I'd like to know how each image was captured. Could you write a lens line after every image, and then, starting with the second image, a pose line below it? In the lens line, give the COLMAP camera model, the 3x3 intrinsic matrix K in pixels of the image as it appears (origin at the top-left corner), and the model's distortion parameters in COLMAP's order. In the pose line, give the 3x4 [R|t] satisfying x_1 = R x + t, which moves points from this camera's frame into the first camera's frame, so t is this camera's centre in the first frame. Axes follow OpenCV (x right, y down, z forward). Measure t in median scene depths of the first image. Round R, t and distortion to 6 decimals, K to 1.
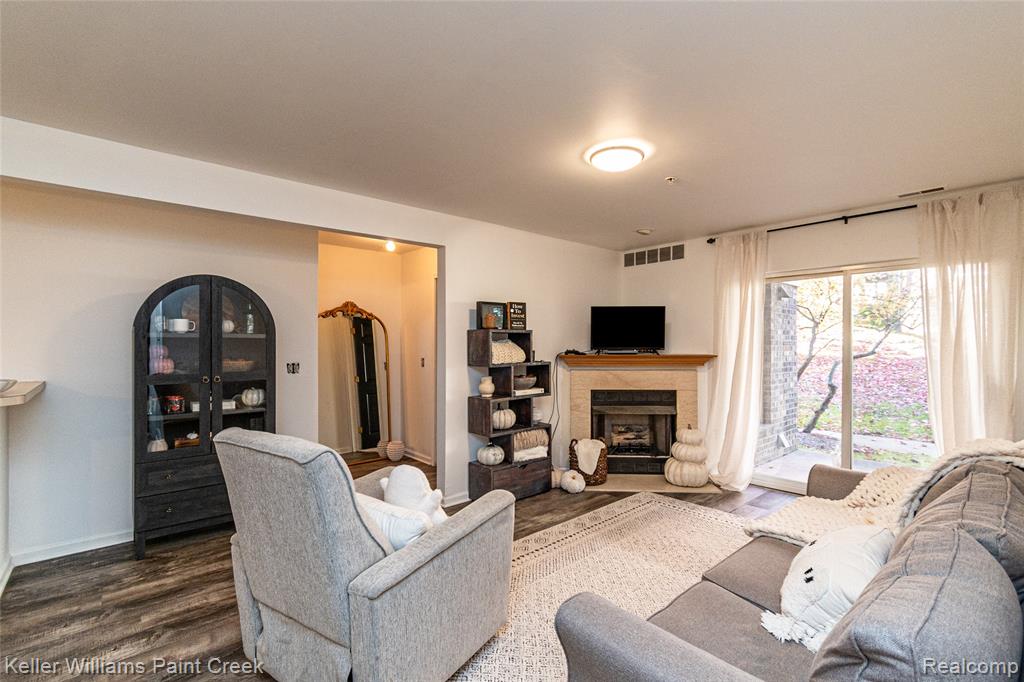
lens RADIAL K [[467.8, 0, 514.3], [0, 467.8, 343.9], [0, 0, 1]] dist [-0.002650, -0.000178]
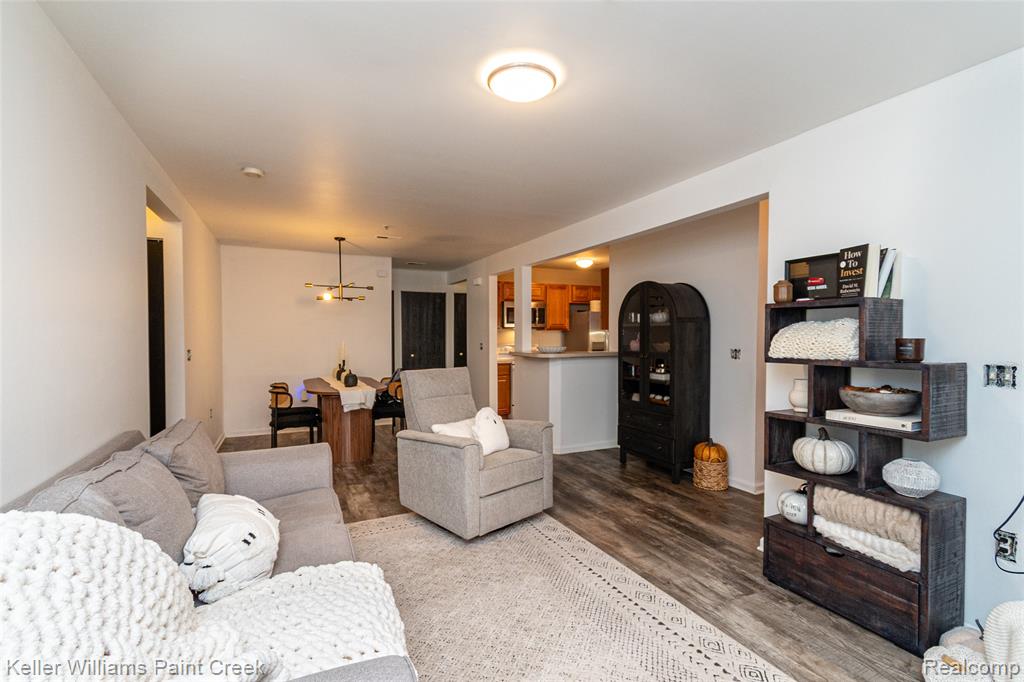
lens RADIAL K [[467.8, 0, 514.0], [0, 467.8, 338.0], [0, 0, 1]] dist [-0.002650, -0.000178]
pose [[-0.285387, 0.001835, -0.958411, 0.636468], [-0.002833, 0.999992, 0.002759, 0.014547], [0.958408, 0.003503, -0.285379, 0.795991]]
